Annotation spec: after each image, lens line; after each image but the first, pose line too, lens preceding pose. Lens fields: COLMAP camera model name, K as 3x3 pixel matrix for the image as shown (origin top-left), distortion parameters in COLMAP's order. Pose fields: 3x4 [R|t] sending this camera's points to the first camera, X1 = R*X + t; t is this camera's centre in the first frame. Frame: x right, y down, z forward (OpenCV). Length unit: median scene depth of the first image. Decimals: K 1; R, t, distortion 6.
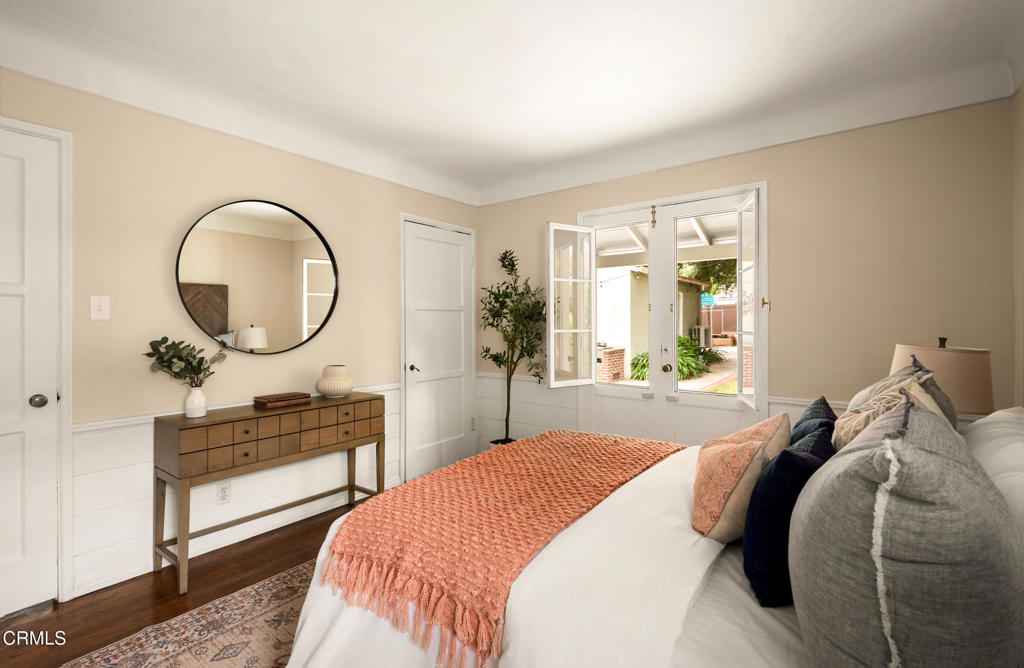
lens RADIAL K [[458.6, 0, 511.0], [0, 458.6, 316.9], [0, 0, 1]] dist [0.000335, 0.000018]
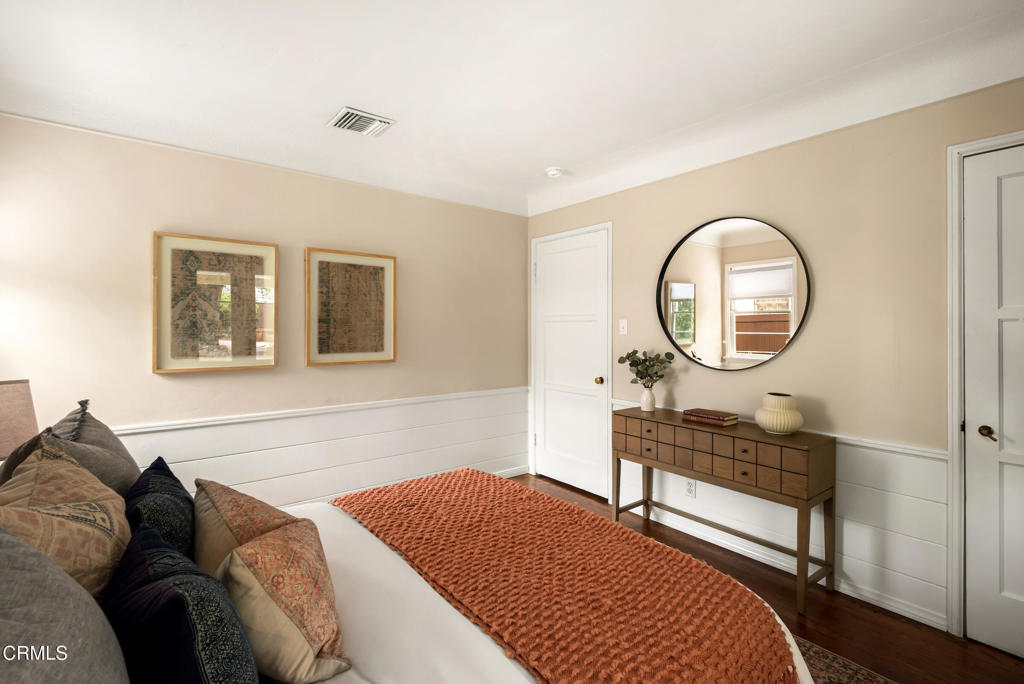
lens RADIAL K [[470.2, 0, 509.1], [0, 470.2, 330.7], [0, 0, 1]] dist [0.000621, 0.000025]
pose [[-0.242991, 0.003650, -0.970022, 0.620872], [0.004841, 0.999985, 0.002550, -0.012608], [0.970016, -0.004076, -0.243005, 0.850697]]
